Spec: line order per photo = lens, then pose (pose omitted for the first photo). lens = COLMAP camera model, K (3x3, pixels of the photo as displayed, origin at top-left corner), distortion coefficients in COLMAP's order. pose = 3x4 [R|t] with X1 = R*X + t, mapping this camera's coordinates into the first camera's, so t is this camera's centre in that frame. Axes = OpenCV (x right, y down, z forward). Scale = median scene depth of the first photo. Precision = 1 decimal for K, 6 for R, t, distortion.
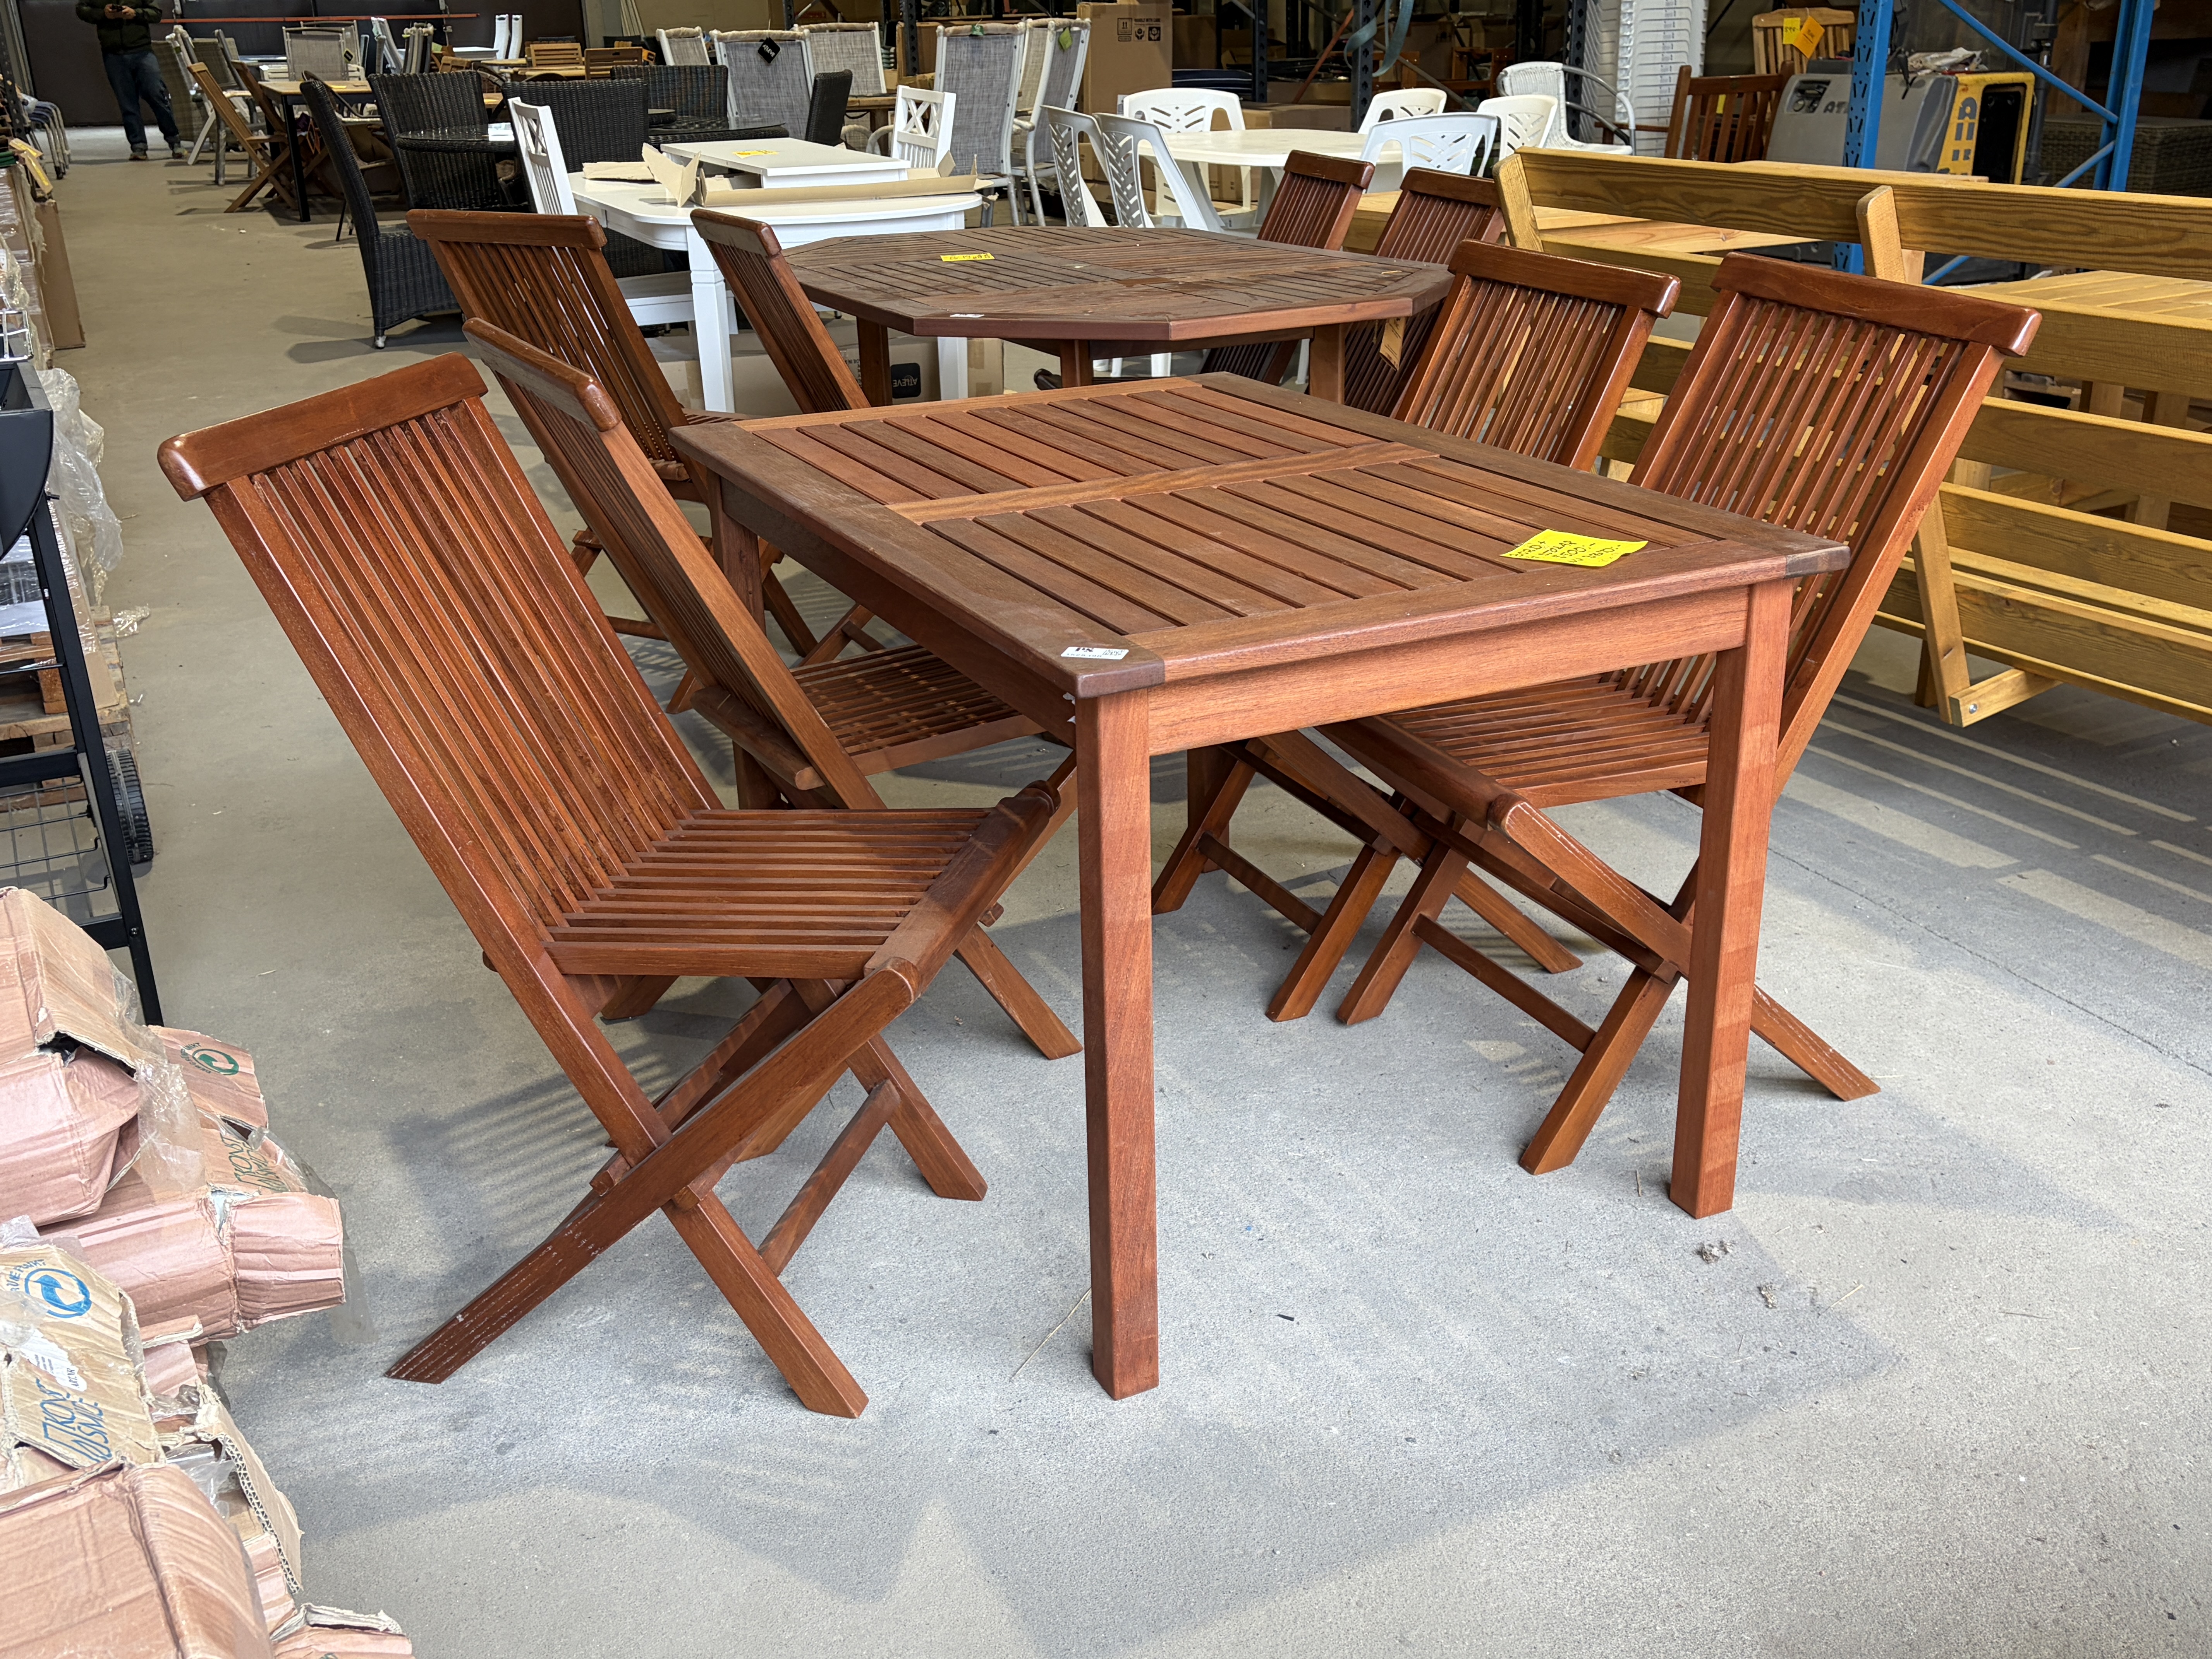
lens RADIAL K [[2098.1, 0, 1097.5], [0, 2098.1, 828.0], [0, 0, 1]] dist [0.137938, -0.331260]
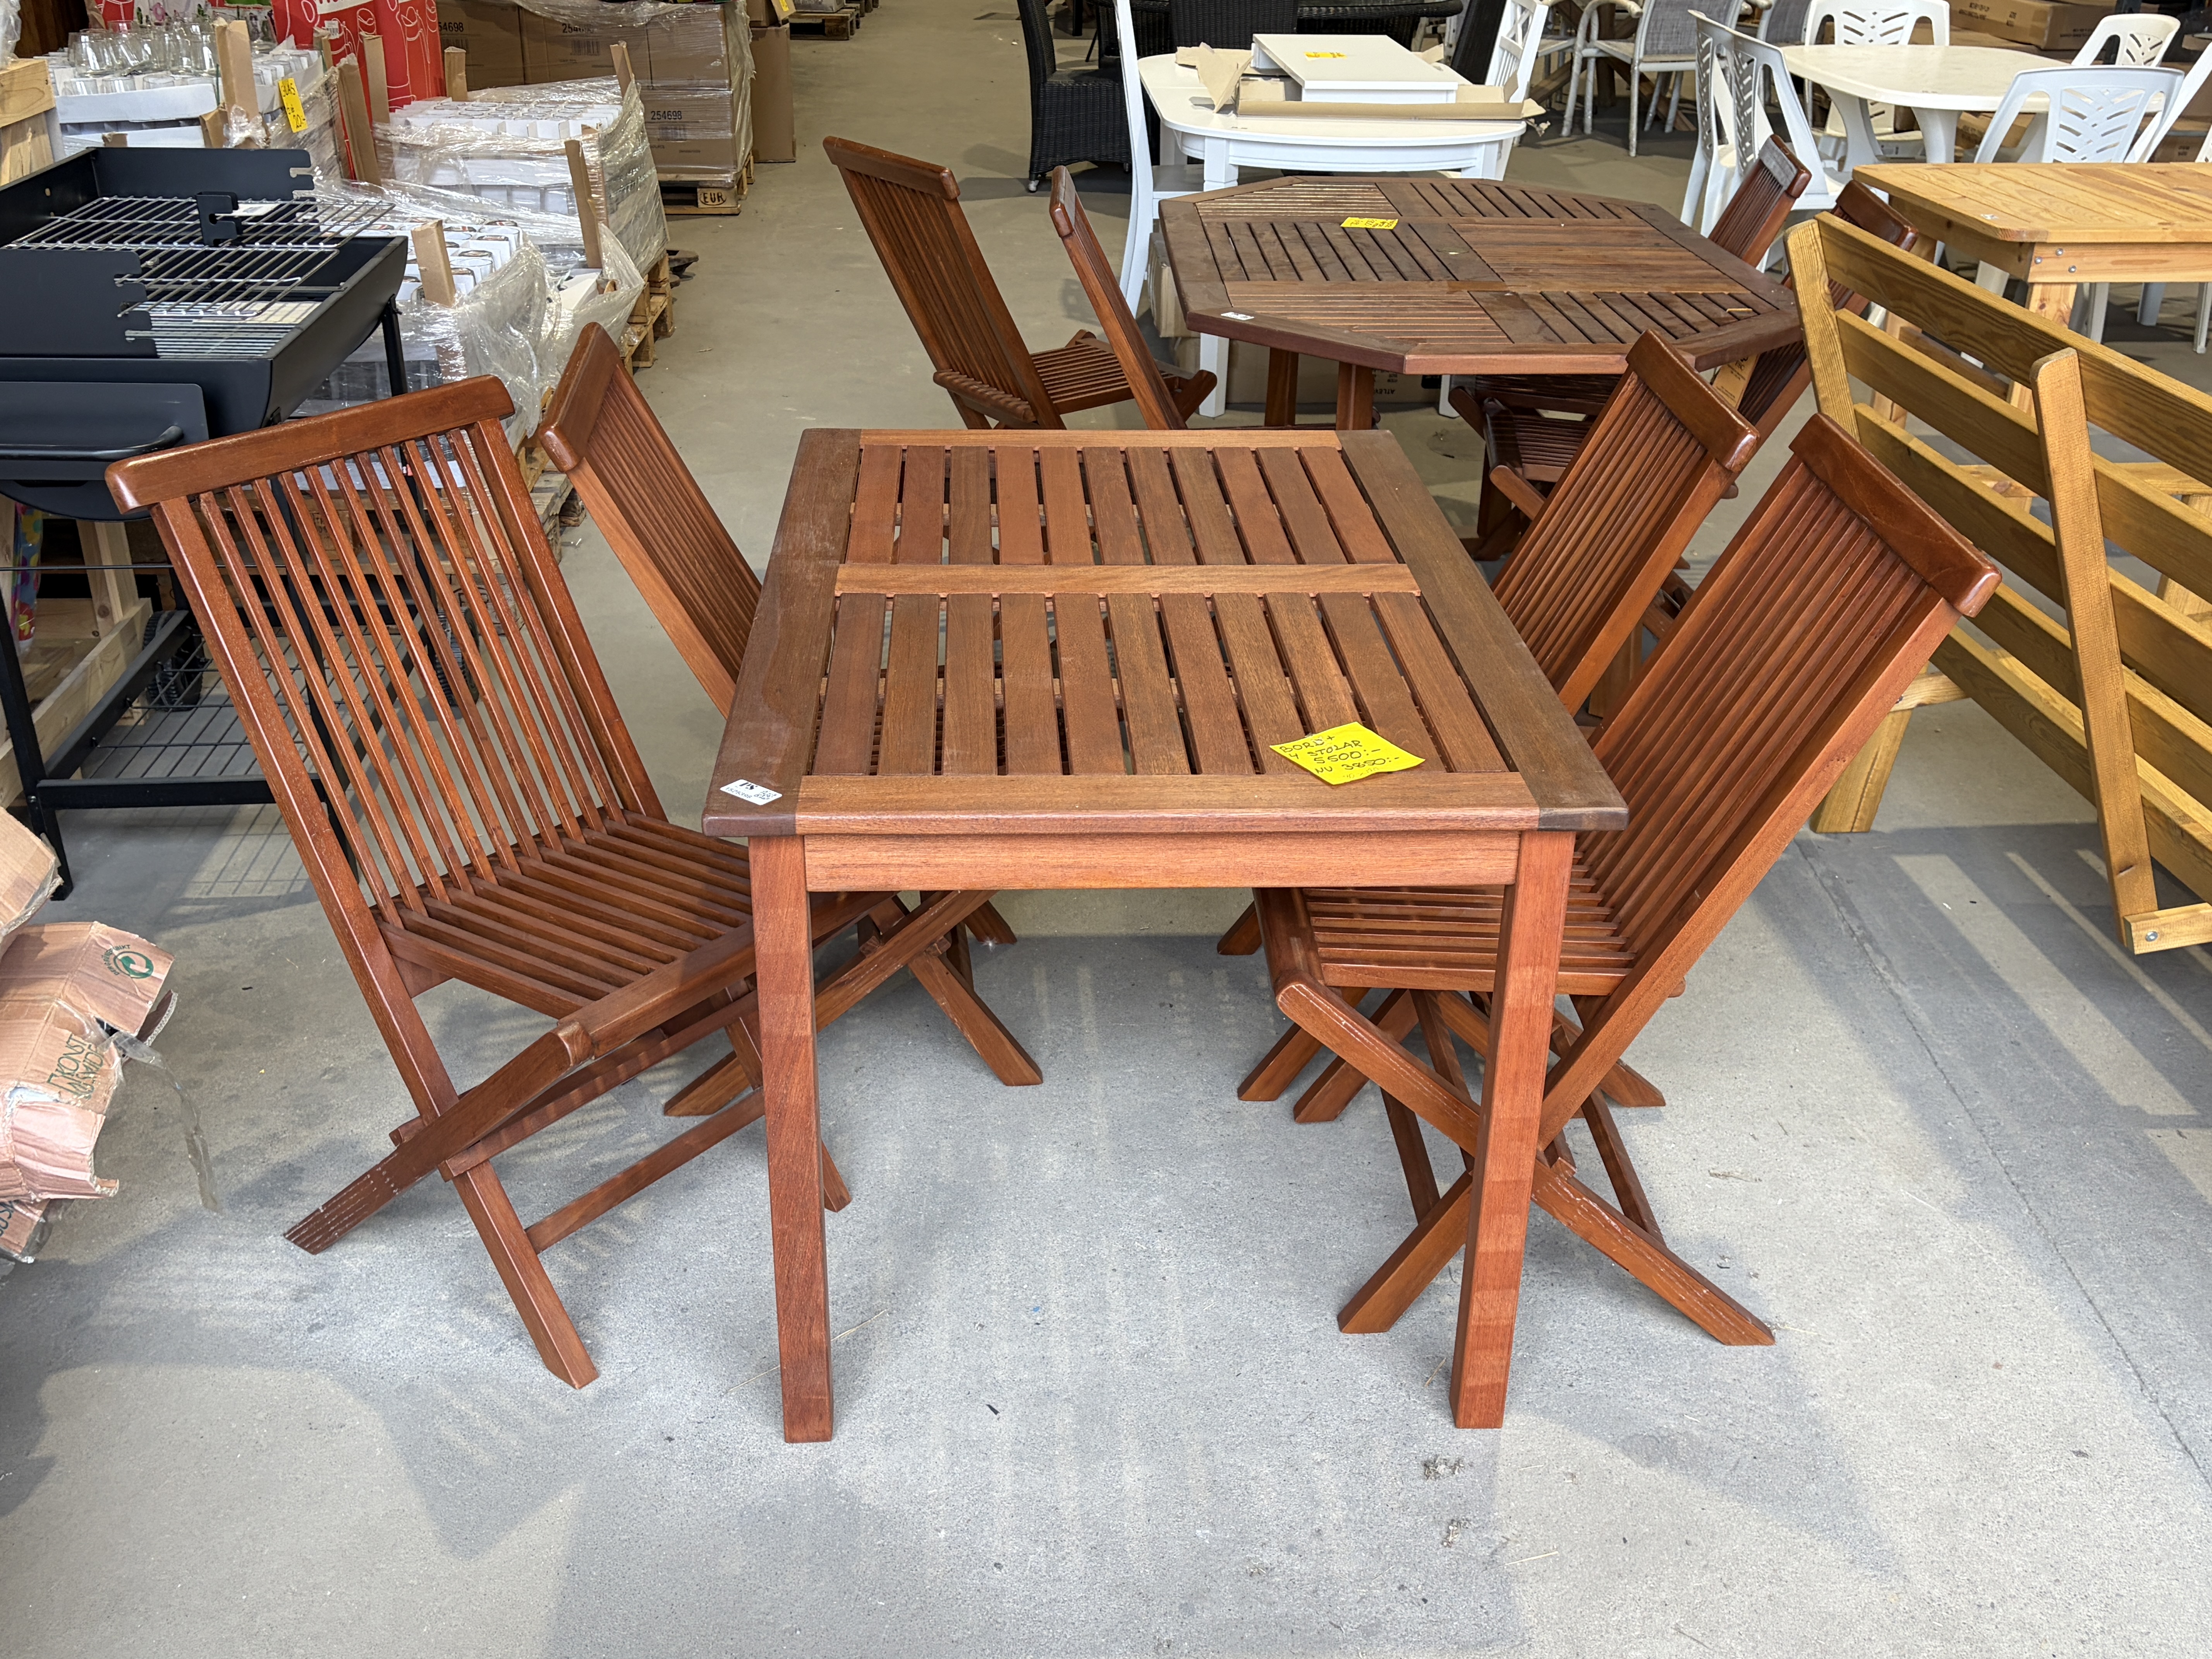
lens RADIAL K [[2096.4, 0, 1106.7], [0, 2096.4, 838.9], [0, 0, 1]] dist [0.139078, -0.318568]
pose [[0.921372, 0.206630, -0.329207, 0.431810], [-0.175848, 0.976949, 0.121033, -0.183379], [0.346627, -0.053627, 0.936469, 0.052182]]
